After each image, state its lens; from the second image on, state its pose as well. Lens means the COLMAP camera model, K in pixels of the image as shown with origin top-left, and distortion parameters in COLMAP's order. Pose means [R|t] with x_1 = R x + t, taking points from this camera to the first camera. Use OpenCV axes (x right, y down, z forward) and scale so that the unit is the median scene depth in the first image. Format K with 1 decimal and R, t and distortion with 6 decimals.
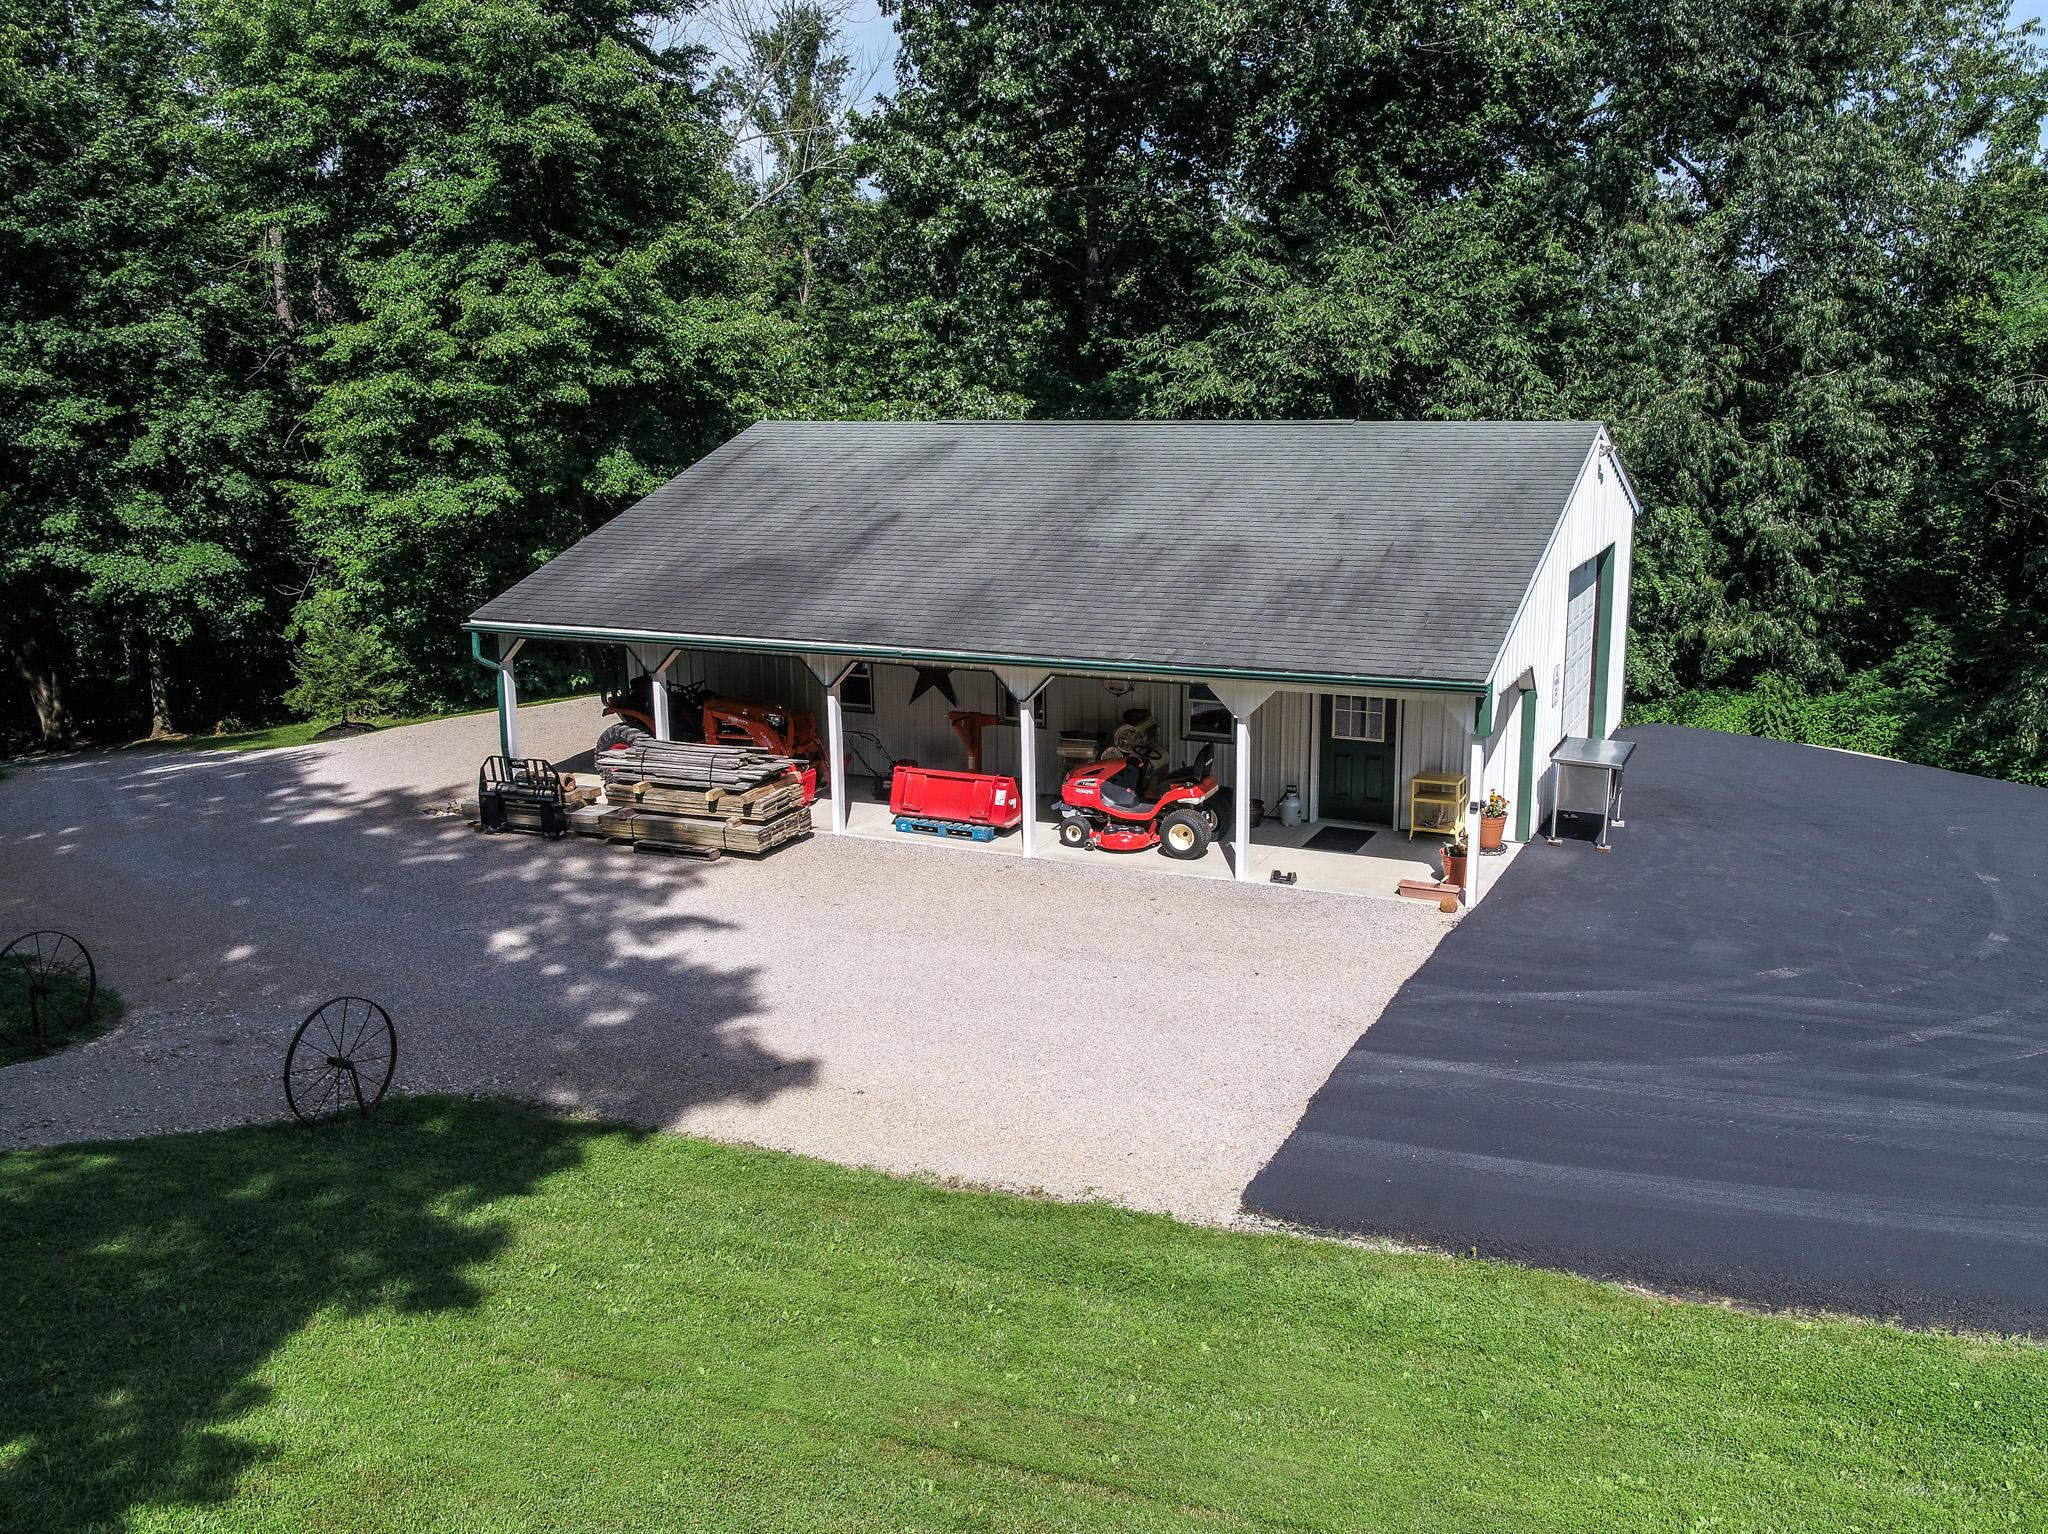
lens RADIAL K [[1799.9, 0, 1021.6], [0, 1799.9, 763.3], [0, 0, 1]] dist [-0.018604, 0.027536]
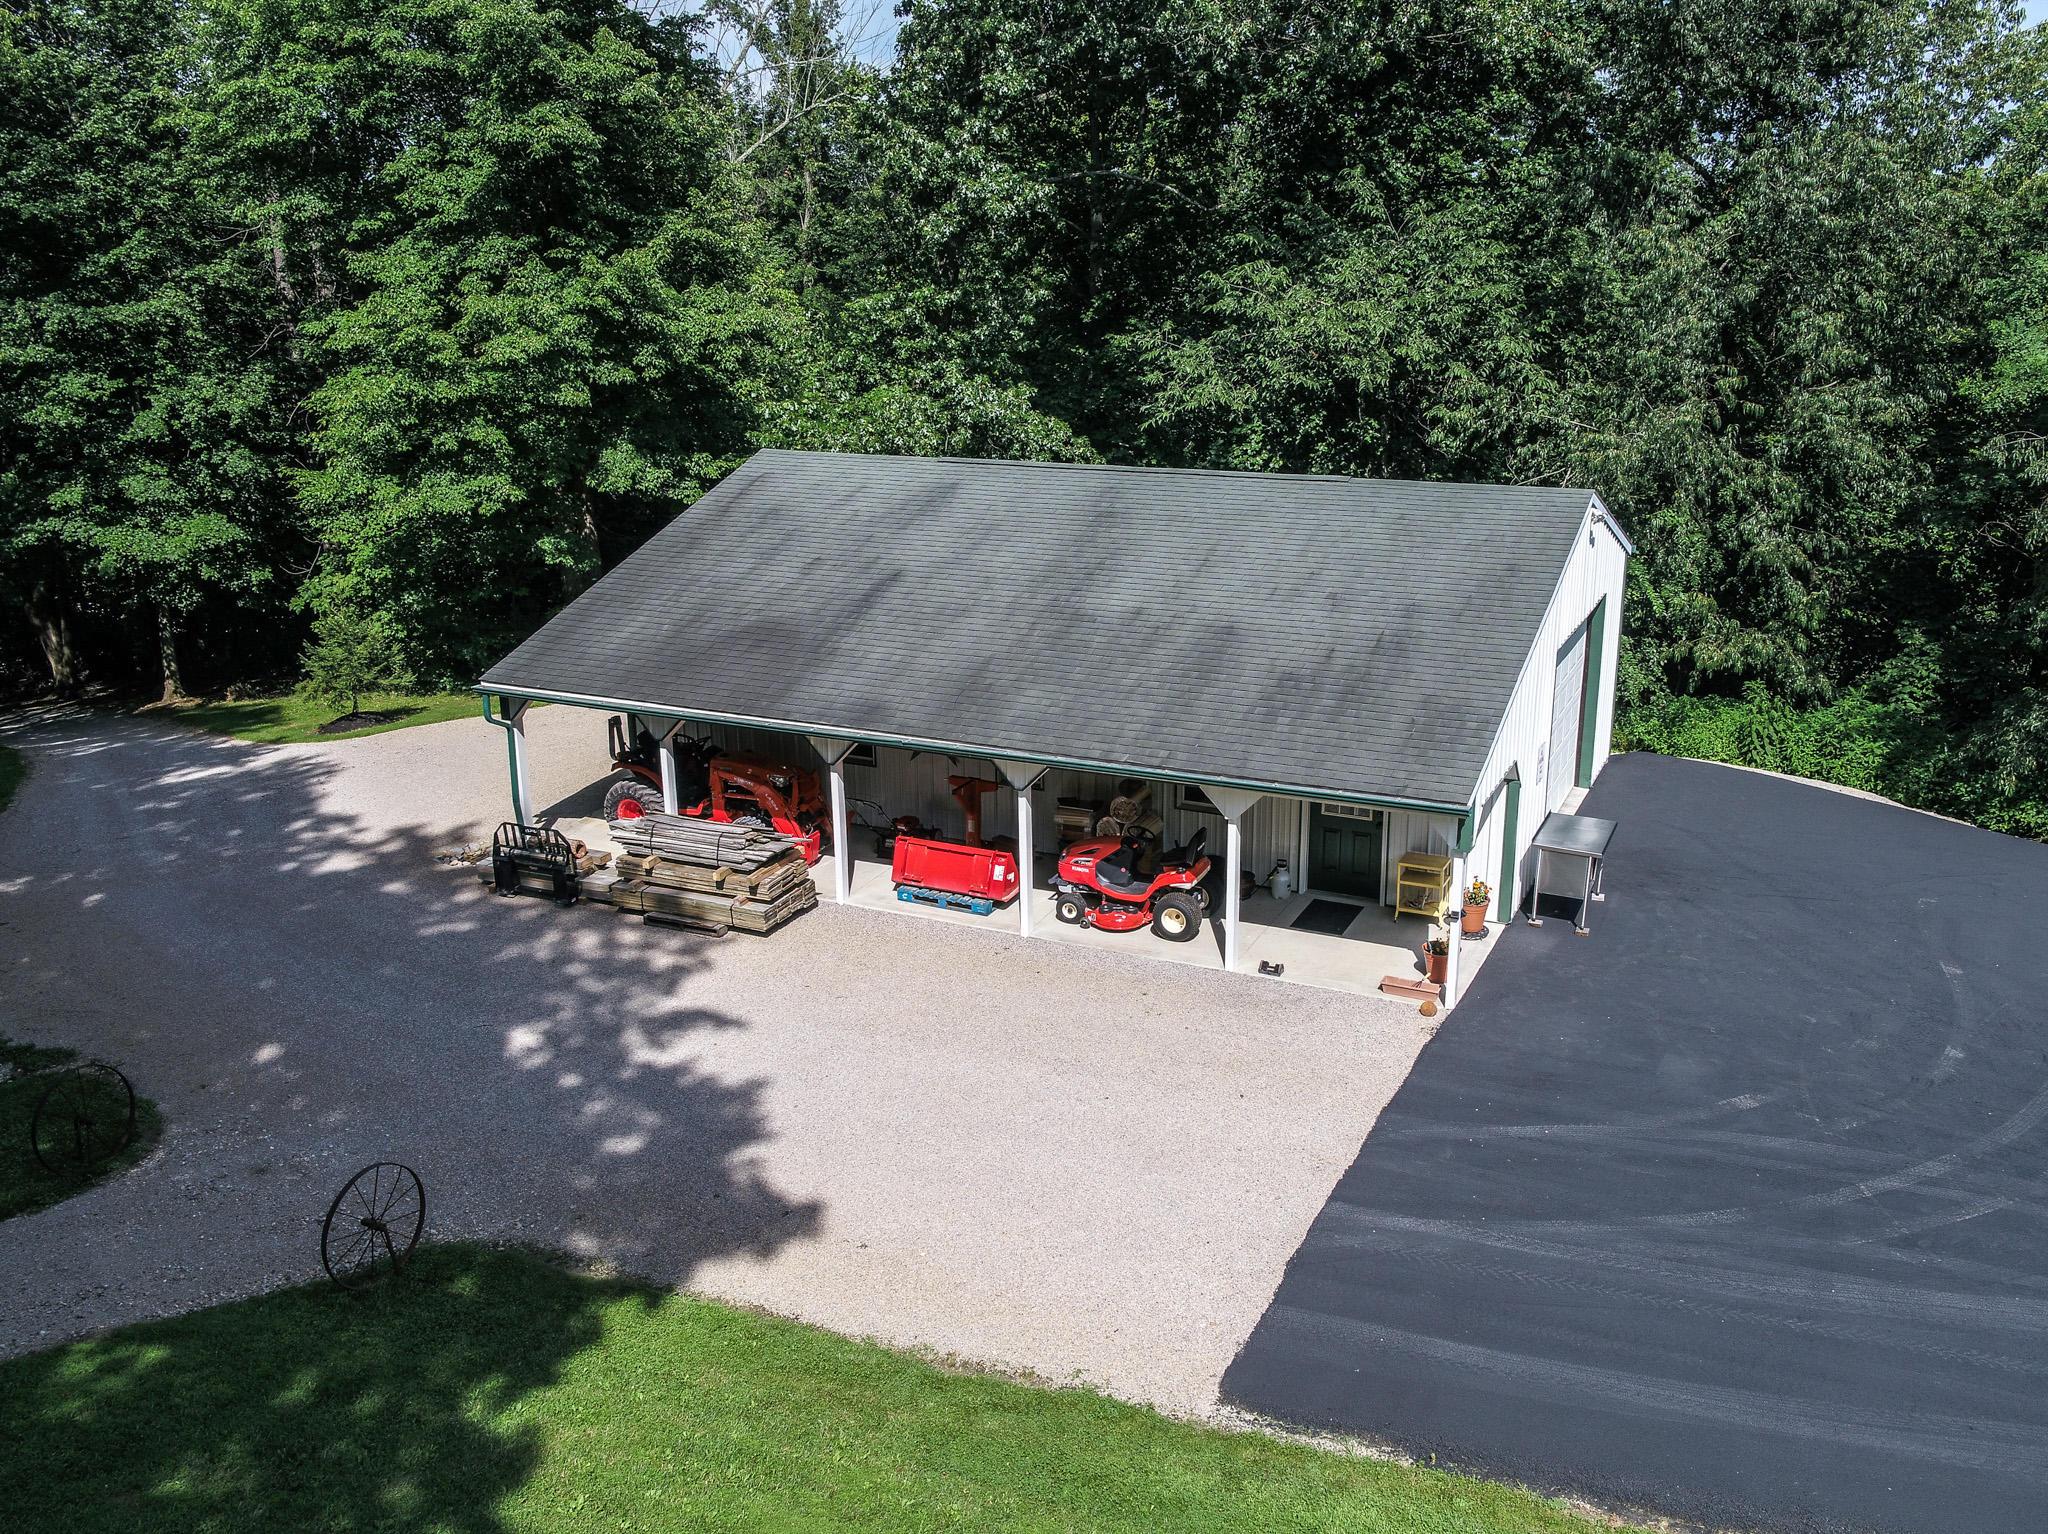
lens RADIAL K [[1799.9, 0, 1021.3], [0, 1799.9, 764.9], [0, 0, 1]] dist [-0.018604, 0.027536]
pose [[0.999993, 0.002957, -0.002286, 0.003385], [-0.002780, 0.997244, 0.074143, -0.123392], [0.002499, -0.074136, 0.997245, -0.024228]]
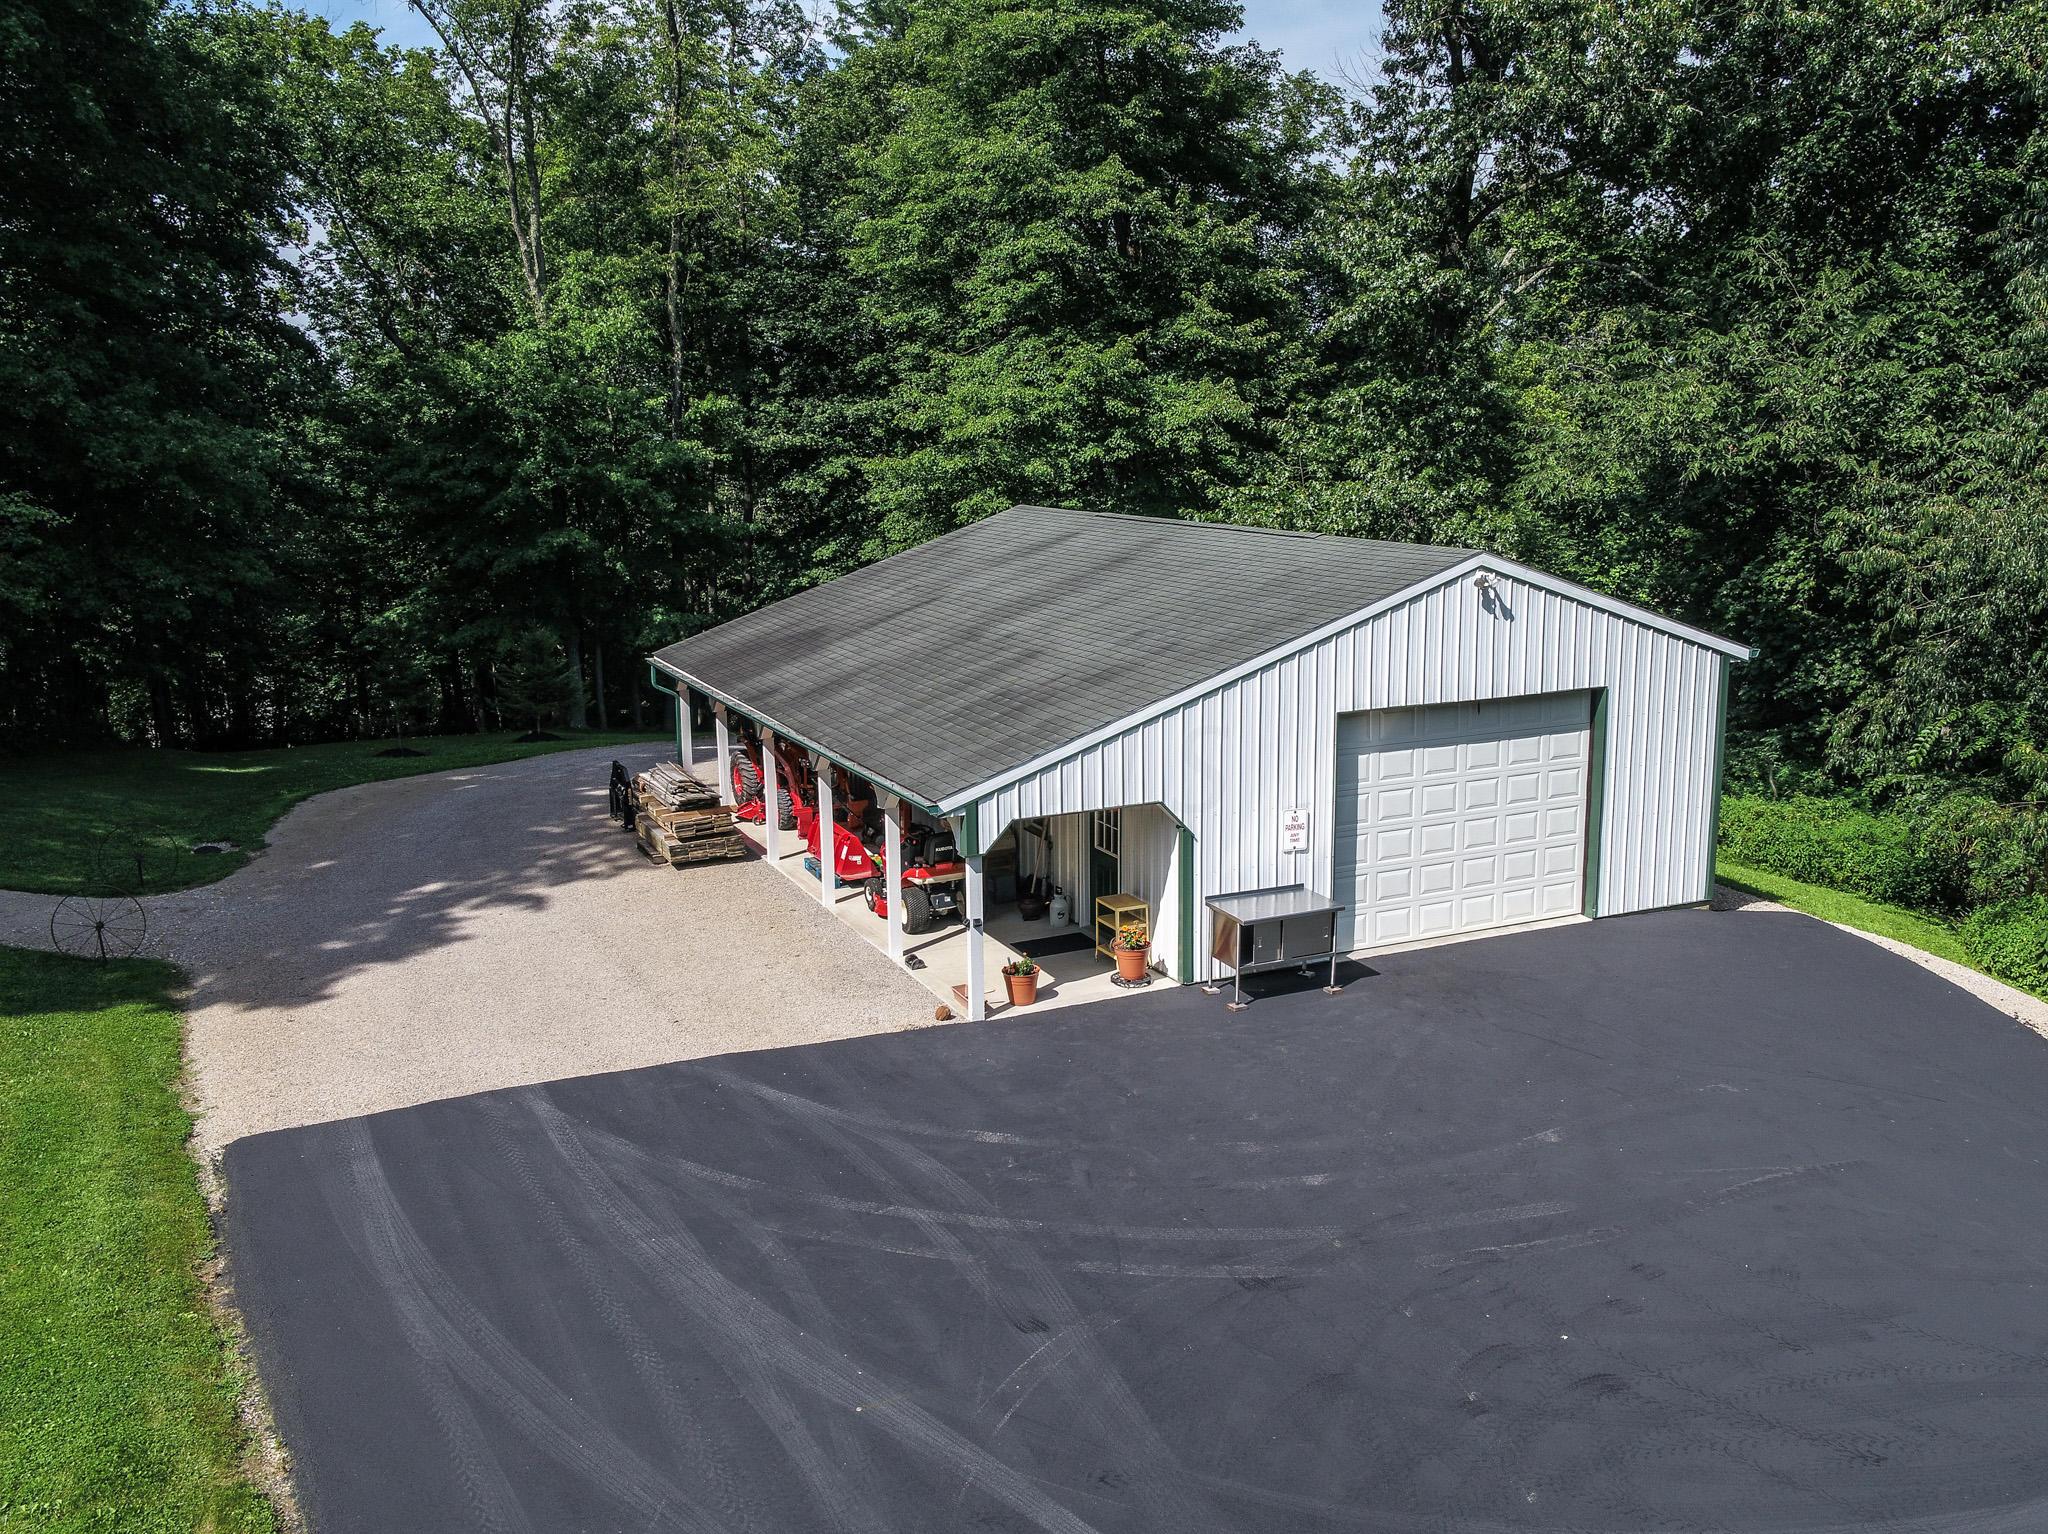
lens RADIAL K [[1799.9, 0, 1012.8], [0, 1799.9, 762.6], [0, 0, 1]] dist [-0.018604, 0.027536]
pose [[0.758825, 0.128715, -0.638448, 0.814062], [-0.139907, 0.989607, 0.033225, -0.092728], [0.636090, 0.064112, 0.768947, 0.196730]]
